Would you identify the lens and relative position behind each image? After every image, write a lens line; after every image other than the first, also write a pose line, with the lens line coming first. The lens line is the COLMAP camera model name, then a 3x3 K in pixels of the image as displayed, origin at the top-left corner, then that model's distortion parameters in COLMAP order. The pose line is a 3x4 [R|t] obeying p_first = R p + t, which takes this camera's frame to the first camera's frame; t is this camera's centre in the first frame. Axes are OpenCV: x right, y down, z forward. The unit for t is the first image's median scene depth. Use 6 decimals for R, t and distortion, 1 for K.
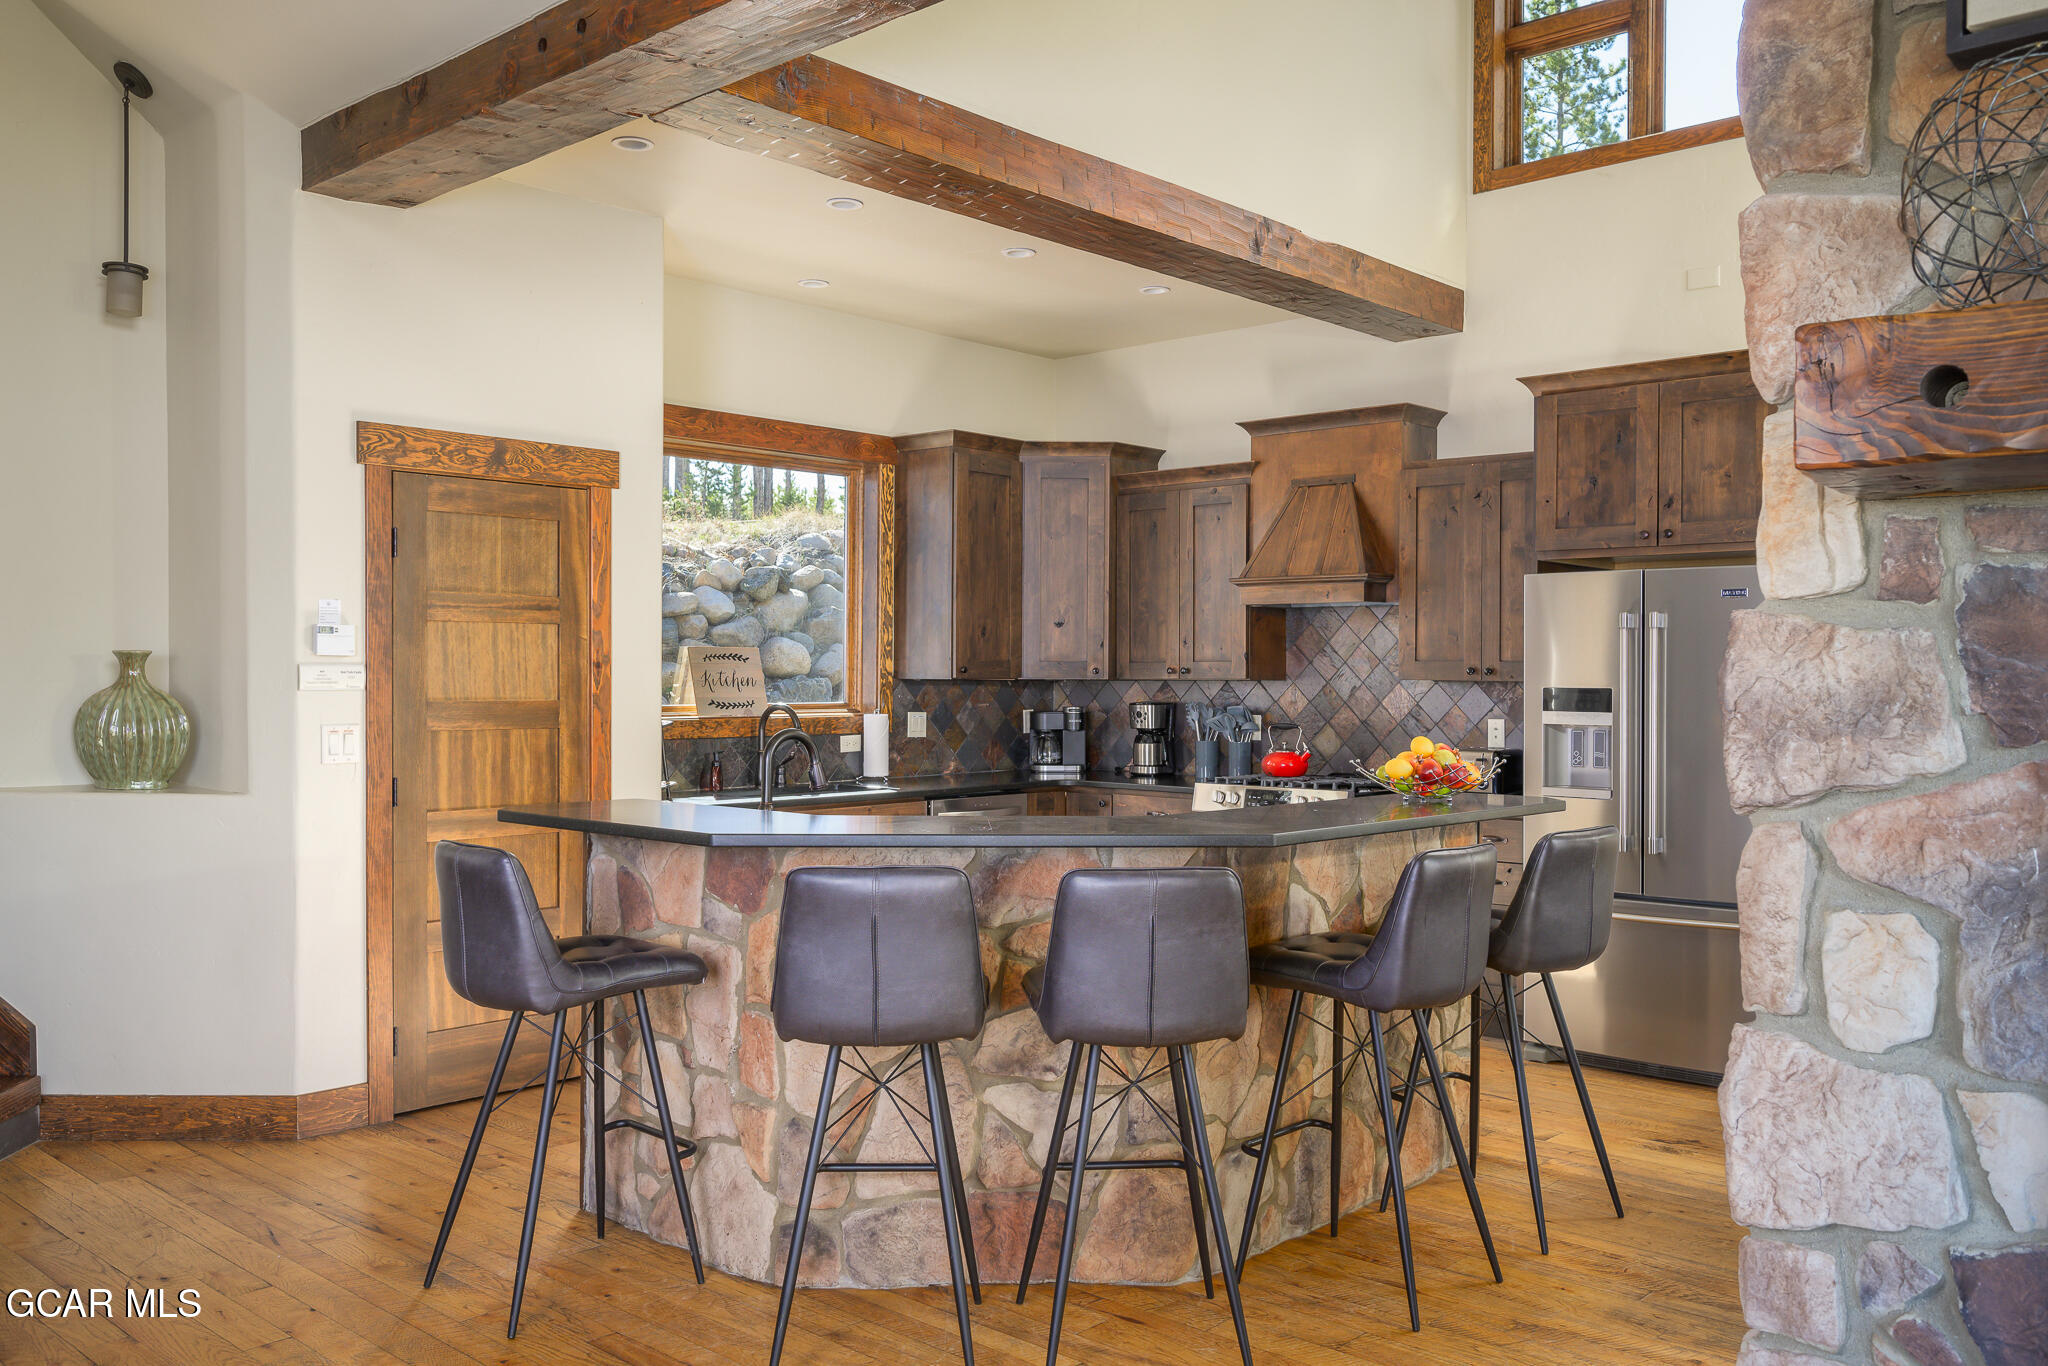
lens RADIAL K [[1644.2, 0, 1027.7], [0, 1644.2, 684.0], [0, 0, 1]] dist [-0.001425, 0.020476]
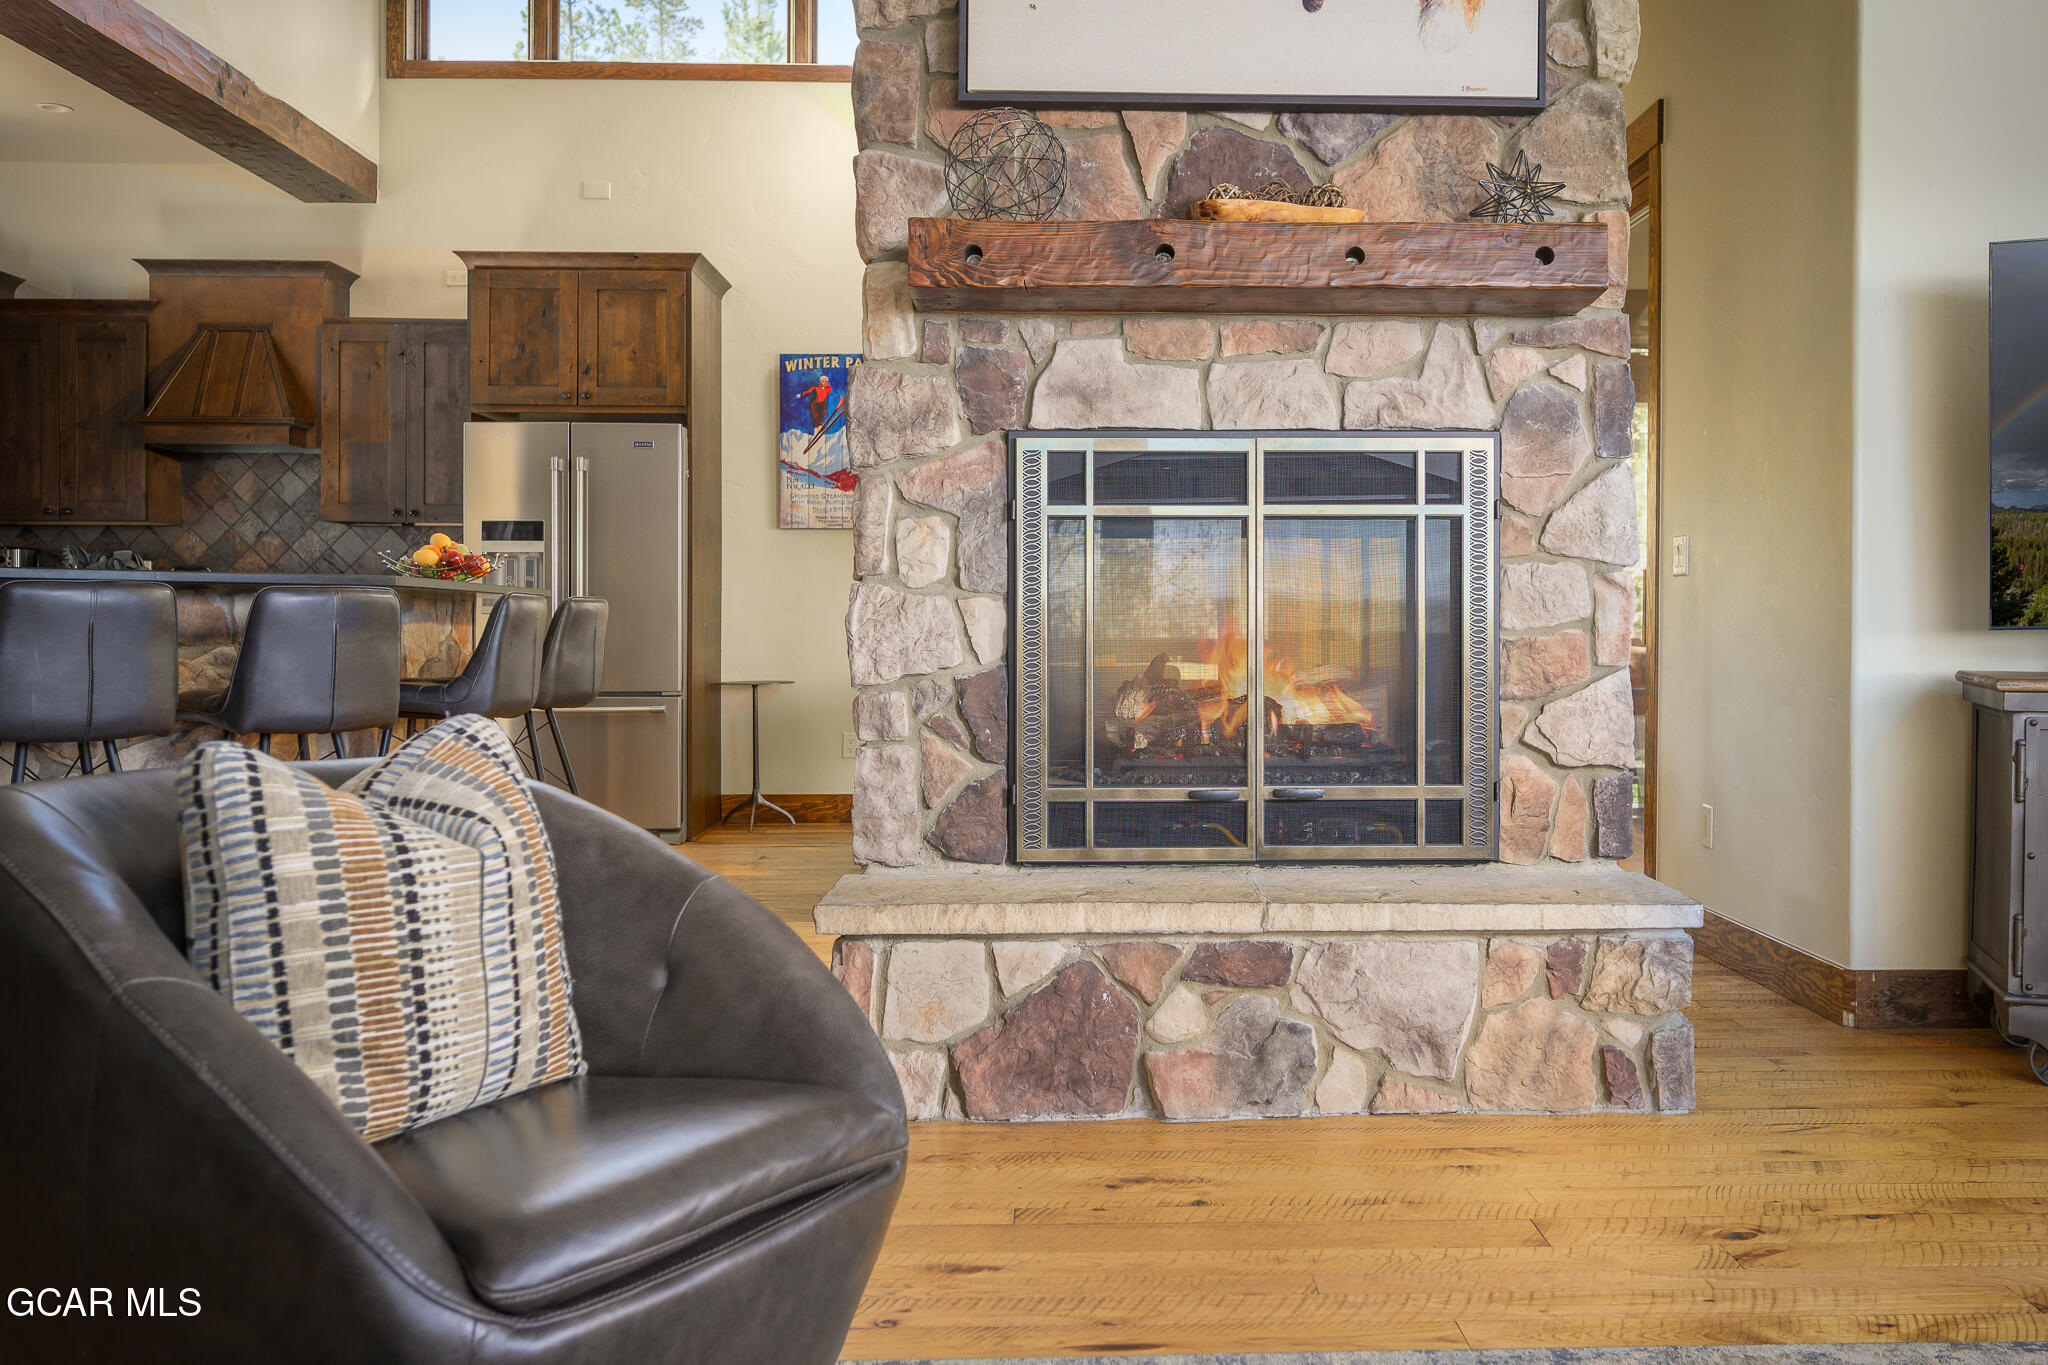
lens RADIAL K [[1780.9, 0, 1108.7], [0, 1780.9, 630.5], [0, 0, 1]] dist [-0.014494, 0.017207]
pose [[0.719352, -0.003002, 0.694639, -0.204851], [0.002866, 0.999995, 0.001354, 0.067807], [-0.694640, 0.001017, 0.719357, -0.177605]]
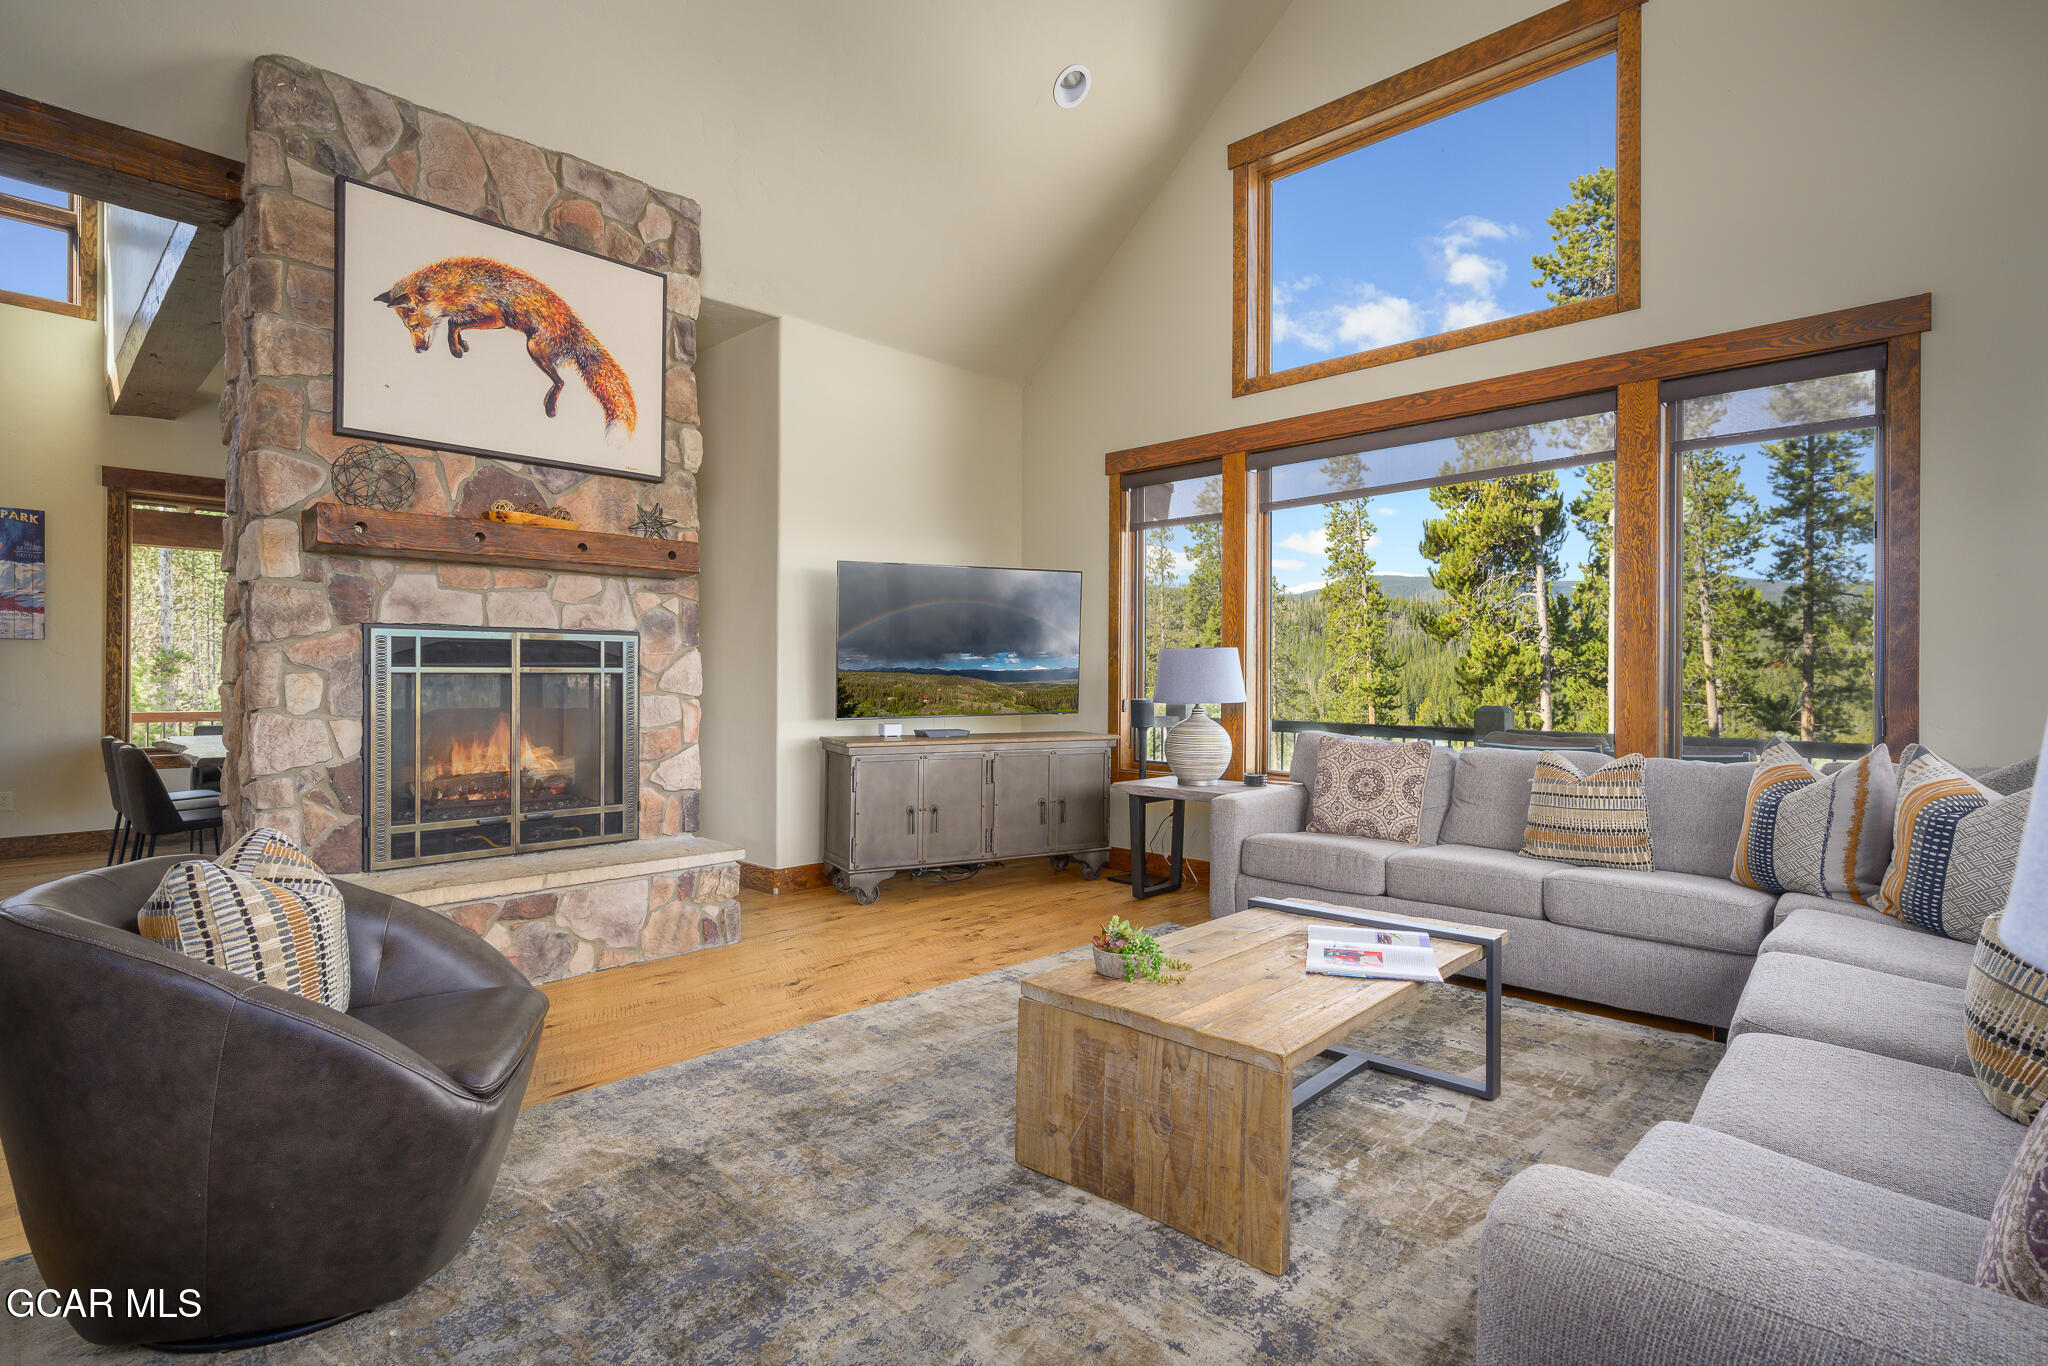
lens RADIAL K [[1004.3, 0, 1024.4], [0, 1004.3, 673.0], [0, 0, 1]] dist [-0.003258, 0.001245]
pose [[0.029443, 0.003343, 0.999561, -0.370334], [0.003274, 0.999989, -0.003441, 0.037143], [-0.999561, 0.003374, 0.029432, -0.133096]]
